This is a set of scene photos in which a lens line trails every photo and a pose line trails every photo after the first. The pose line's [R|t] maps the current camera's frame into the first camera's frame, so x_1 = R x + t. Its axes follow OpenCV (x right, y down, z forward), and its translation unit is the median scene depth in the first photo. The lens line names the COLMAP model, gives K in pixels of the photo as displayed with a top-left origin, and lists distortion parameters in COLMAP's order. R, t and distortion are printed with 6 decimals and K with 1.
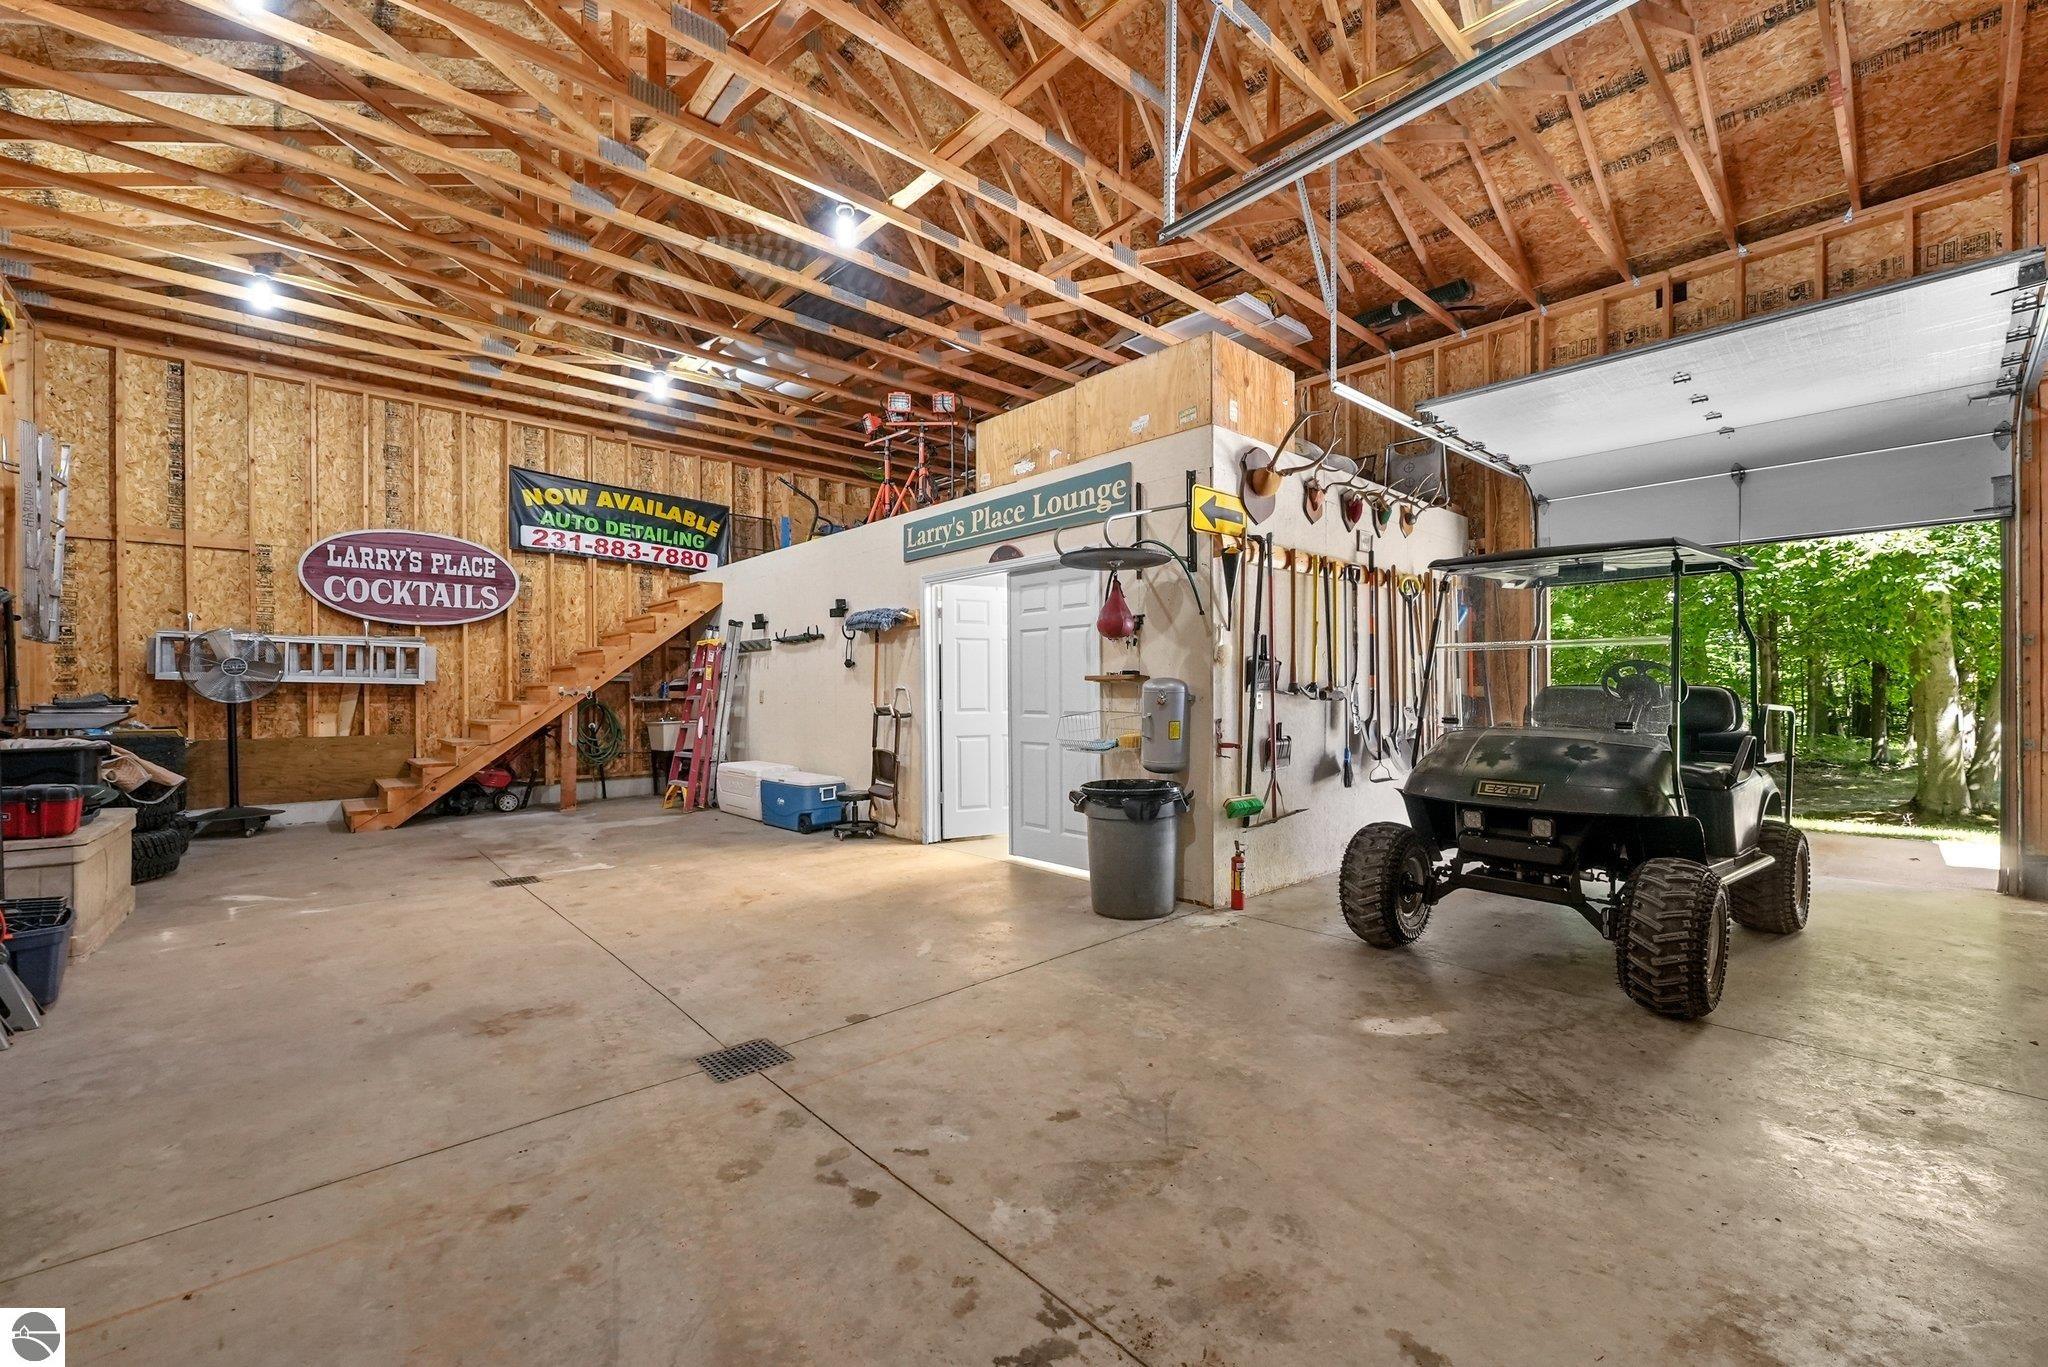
lens RADIAL K [[828.1, 0, 1034.8], [0, 828.1, 684.4], [0, 0, 1]] dist [-0.000152, 0.000024]
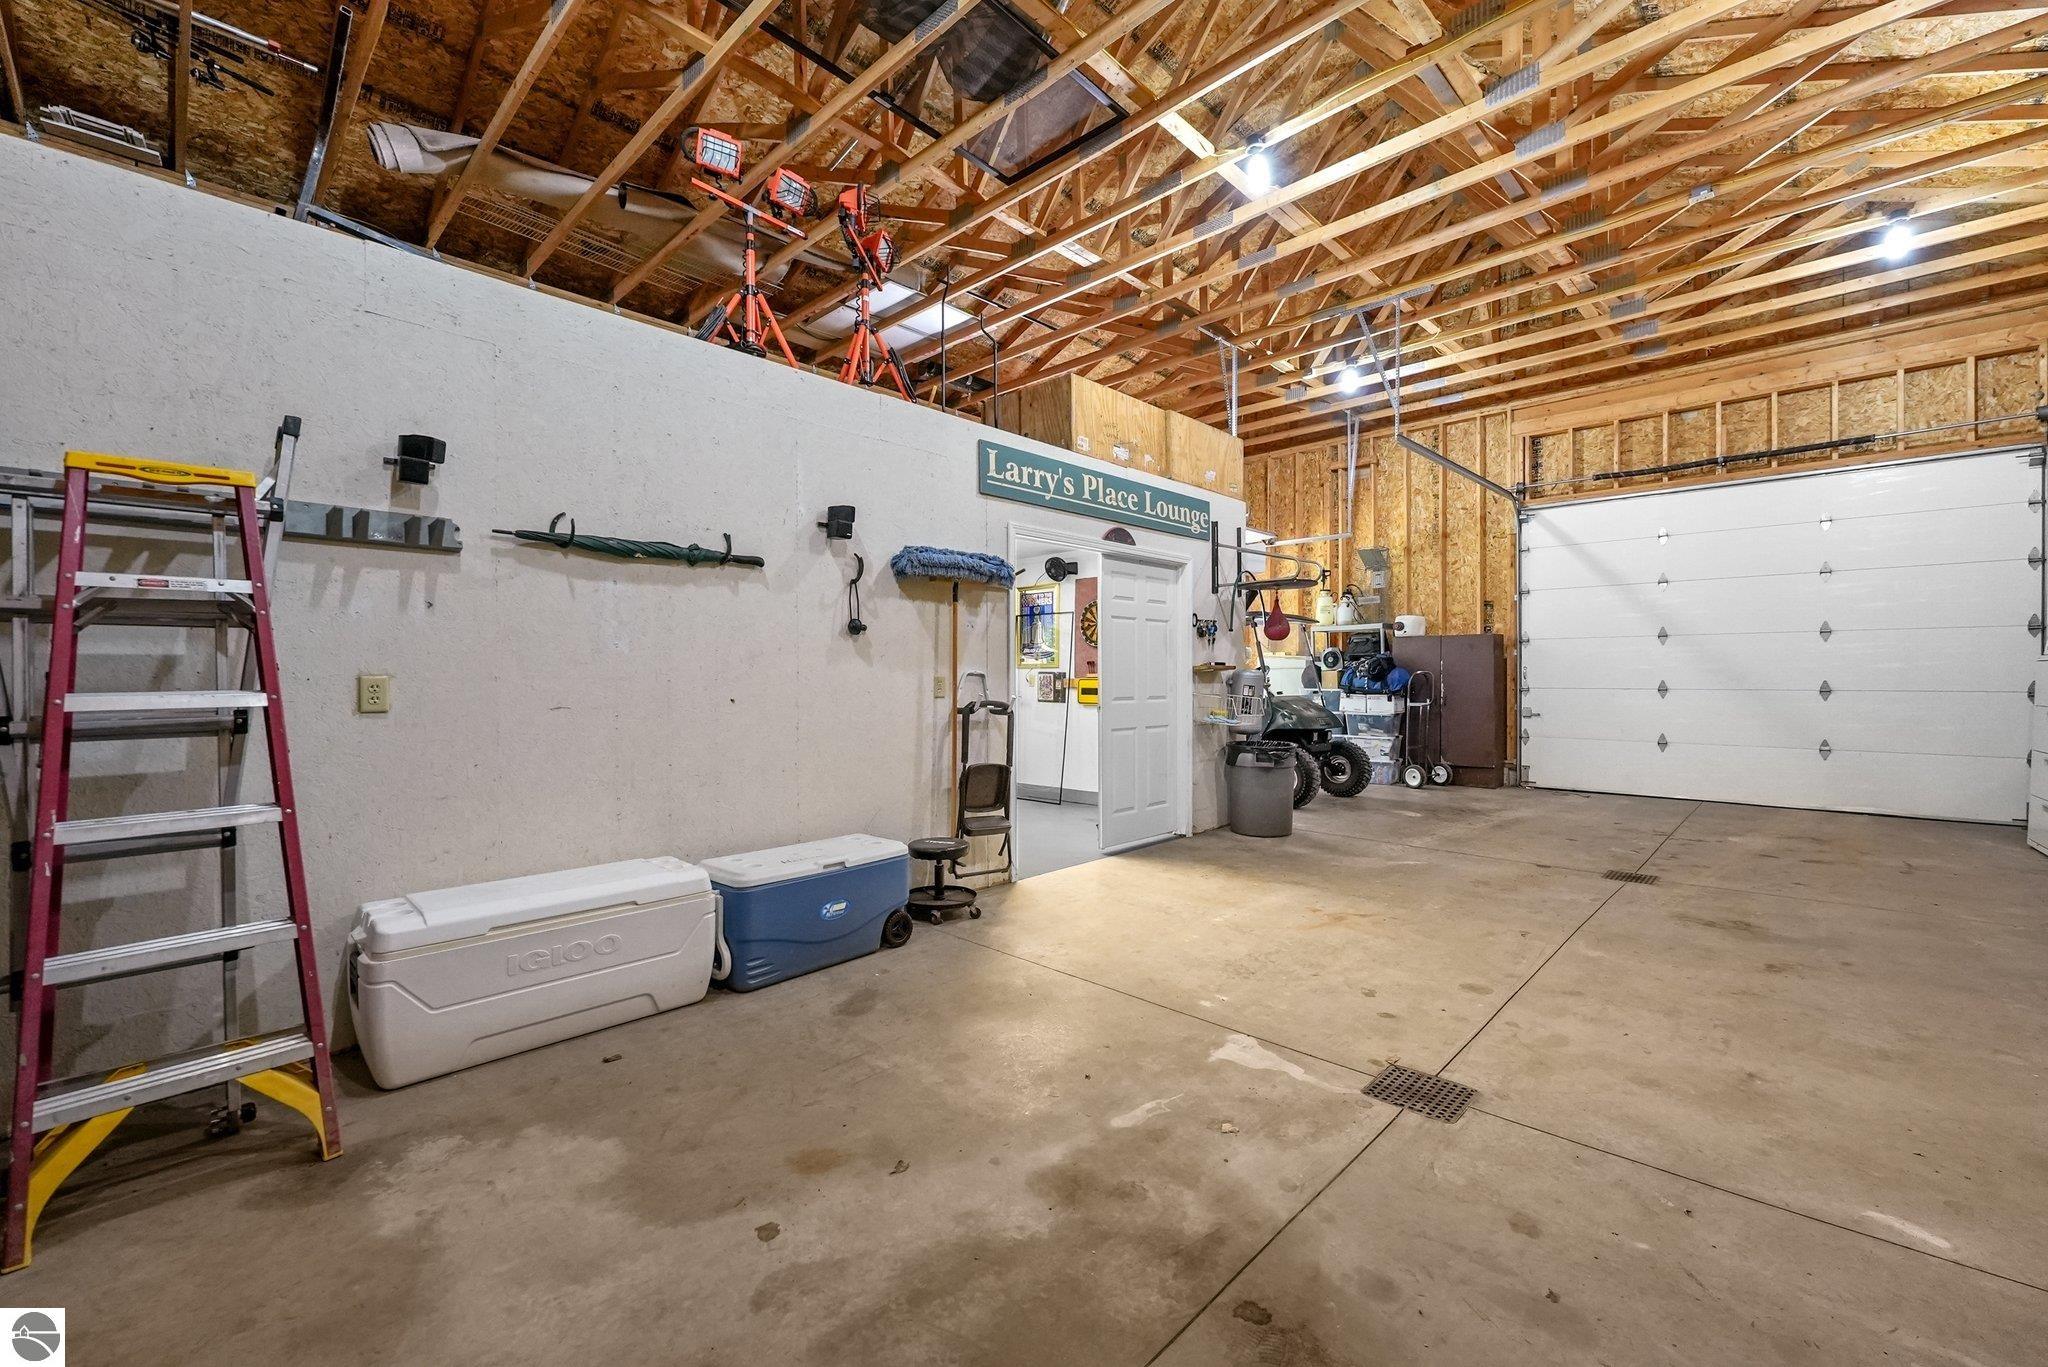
lens RADIAL K [[828.1, 0, 1034.6], [0, 828.1, 687.3], [0, 0, 1]] dist [-0.000152, 0.000024]
pose [[-0.065963, -0.003263, 0.997817, -1.003853], [-0.004279, 0.999986, 0.002988, 0.016304], [-0.997813, -0.004073, -0.065976, 1.171732]]
